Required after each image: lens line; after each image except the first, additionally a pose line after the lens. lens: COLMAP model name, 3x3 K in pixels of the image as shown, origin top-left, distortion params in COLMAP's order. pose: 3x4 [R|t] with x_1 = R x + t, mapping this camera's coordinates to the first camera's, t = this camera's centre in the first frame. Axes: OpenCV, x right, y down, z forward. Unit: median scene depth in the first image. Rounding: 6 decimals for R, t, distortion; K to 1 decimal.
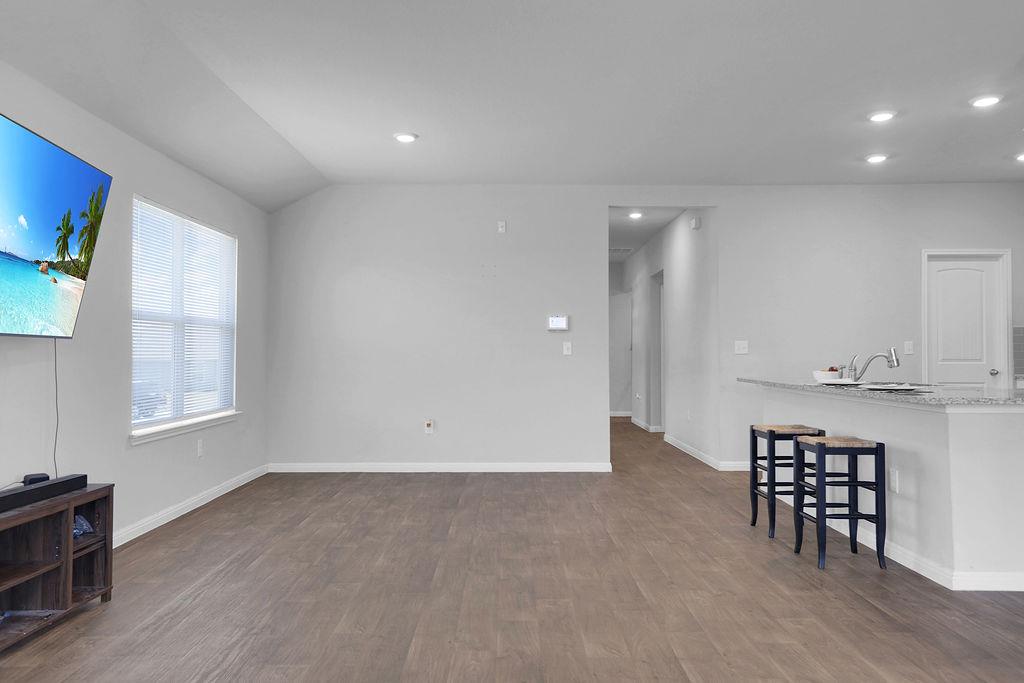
lens RADIAL K [[792.3, 0, 508.9], [0, 792.3, 346.1], [0, 0, 1]] dist [-0.014918, 0.014353]
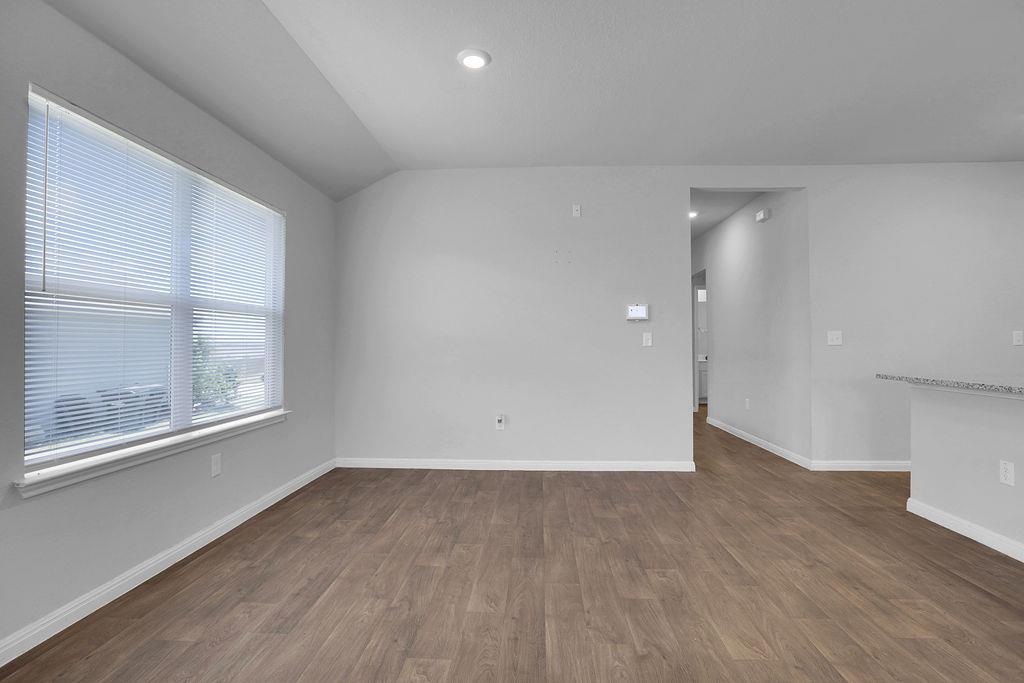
lens RADIAL K [[484.3, 0, 511.9], [0, 484.3, 338.7], [0, 0, 1]] dist [-0.036654, 0.011176]
pose [[0.998272, -0.002078, -0.058734, -0.060404], [0.001947, 0.999995, -0.002293, 0.003718], [0.058738, 0.002175, 0.998271, 0.484210]]
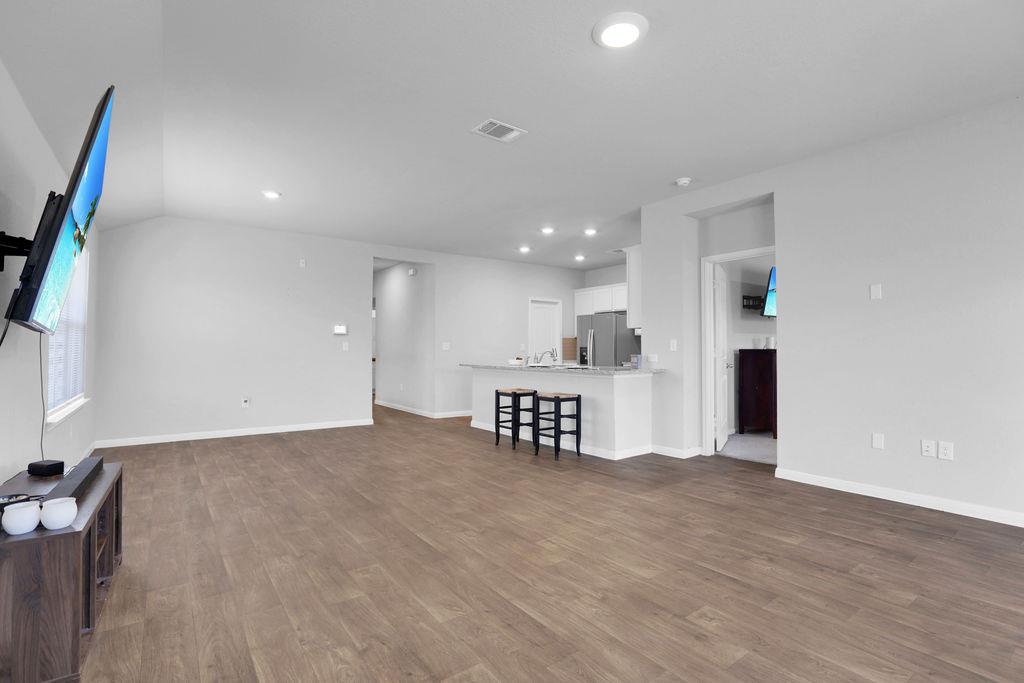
lens RADIAL K [[484.3, 0, 516.0], [0, 484.3, 344.7], [0, 0, 1]] dist [-0.036654, 0.011176]
pose [[0.807030, 0.008752, 0.590445, -0.244689], [-0.008979, 0.999956, -0.002549, -0.001010], [-0.590442, -0.003244, 0.807074, 0.057612]]
